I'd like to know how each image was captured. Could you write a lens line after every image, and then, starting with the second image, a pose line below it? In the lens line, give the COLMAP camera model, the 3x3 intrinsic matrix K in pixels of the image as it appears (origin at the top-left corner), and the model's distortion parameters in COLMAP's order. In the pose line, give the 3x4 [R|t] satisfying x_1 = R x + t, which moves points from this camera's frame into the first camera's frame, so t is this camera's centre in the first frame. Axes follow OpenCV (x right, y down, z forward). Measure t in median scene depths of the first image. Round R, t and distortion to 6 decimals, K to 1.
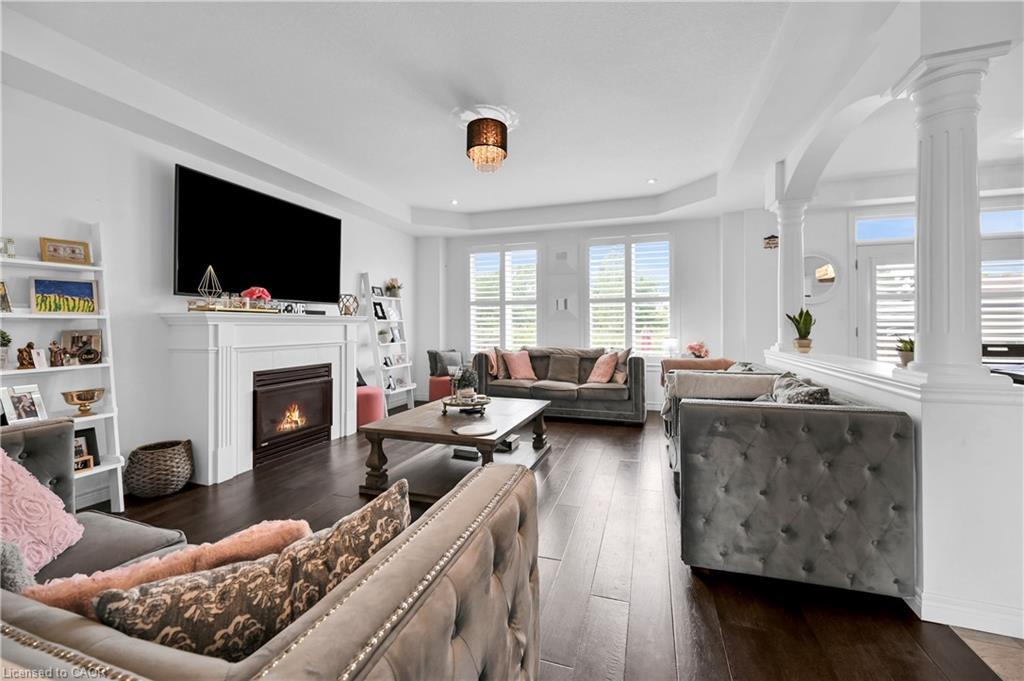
lens RADIAL K [[414.1, 0, 523.2], [0, 414.1, 323.7], [0, 0, 1]] dist [-0.000194, -0.000408]
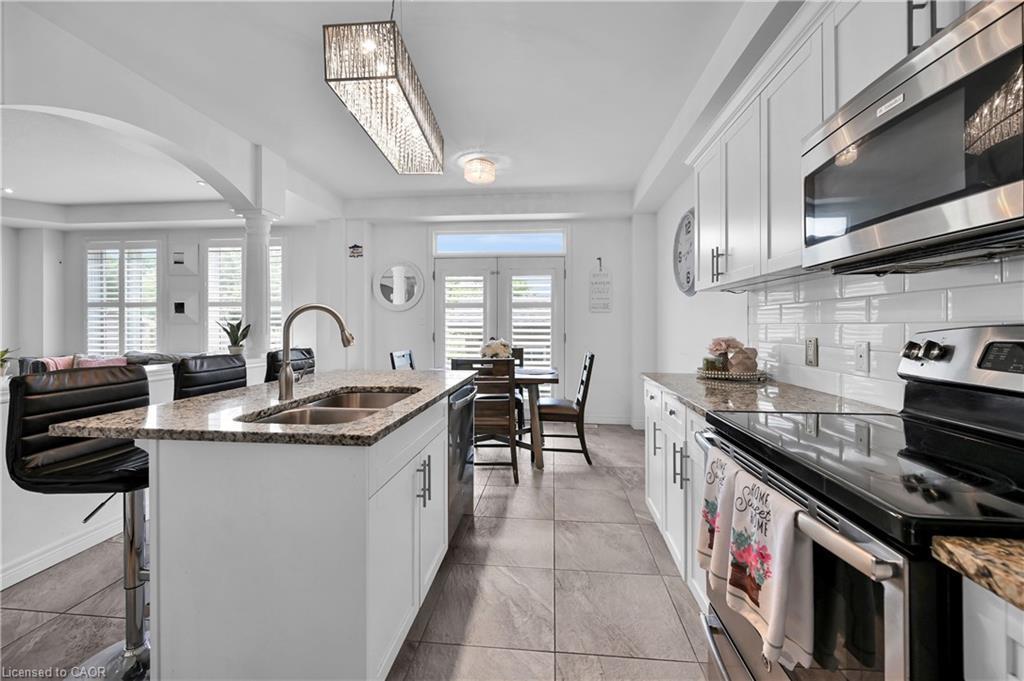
lens RADIAL K [[414.1, 0, 508.8], [0, 414.1, 332.9], [0, 0, 1]] dist [-0.000194, -0.000408]
pose [[0.981056, 0.005102, 0.193655, 0.882976], [-0.006641, 0.999951, 0.007299, -0.001844], [-0.193608, -0.008447, 0.981043, -0.092098]]
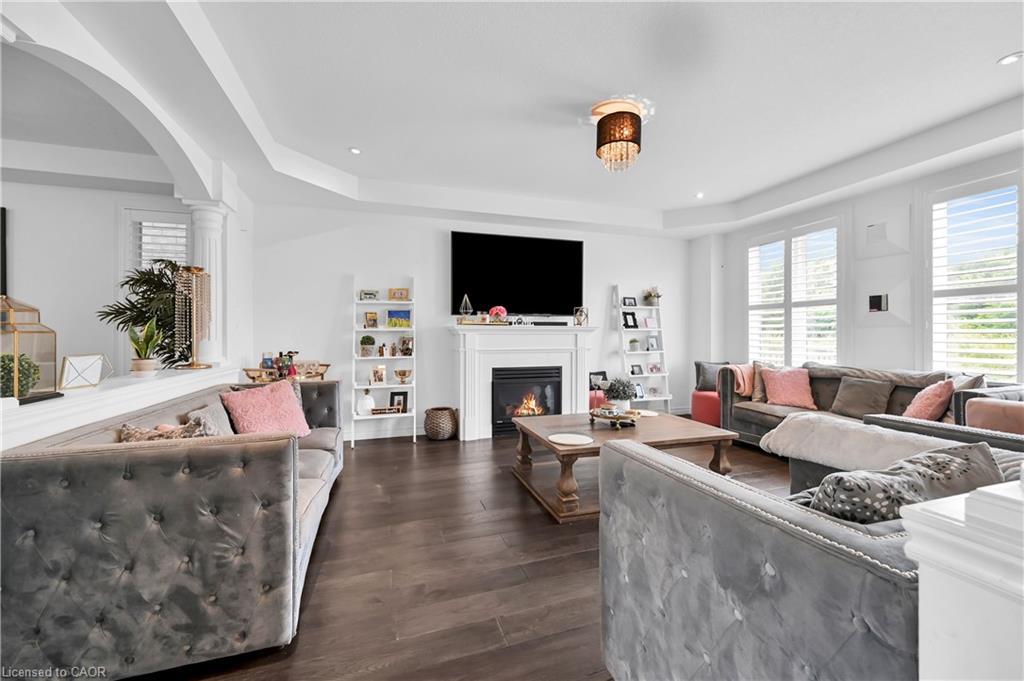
lens RADIAL K [[414.1, 0, 514.6], [0, 414.1, 334.4], [0, 0, 1]] dist [-0.000194, -0.000408]
pose [[0.586637, 0.003484, -0.809843, 0.399565], [0.002991, 0.999975, 0.006469, -0.003614], [0.809845, -0.006218, 0.586612, 0.191144]]
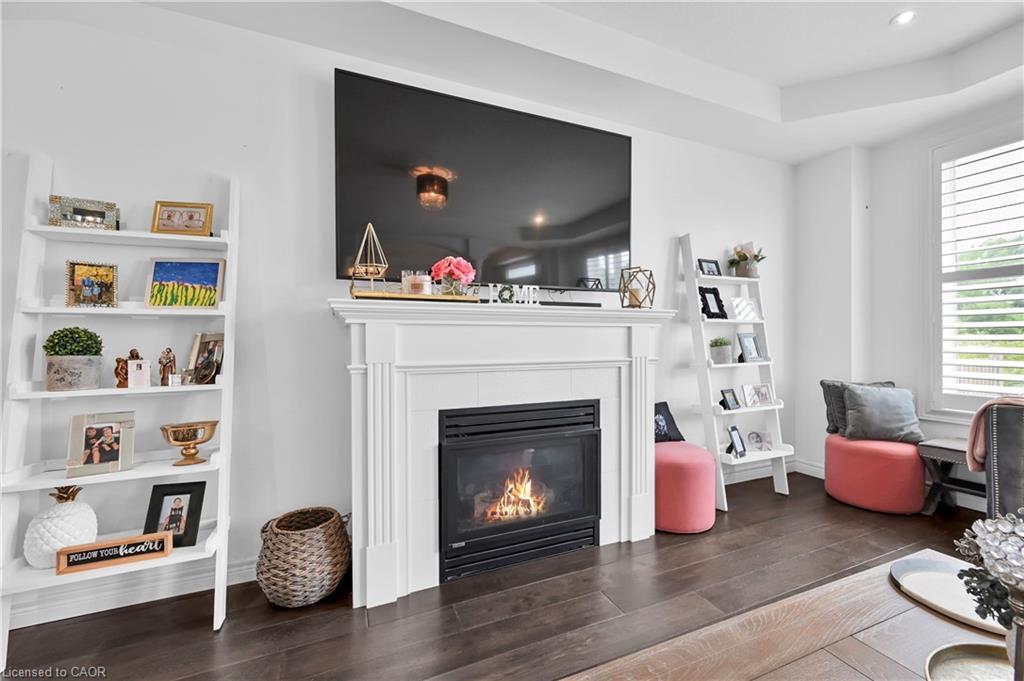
lens RADIAL K [[414.1, 0, 507.5], [0, 414.1, 343.6], [0, 0, 1]] dist [-0.000194, -0.000408]
pose [[0.645478, 0.005065, -0.763762, -0.133556], [0.007154, 0.999894, 0.012677, 0.016337], [0.763746, -0.013647, 0.645373, 0.553320]]
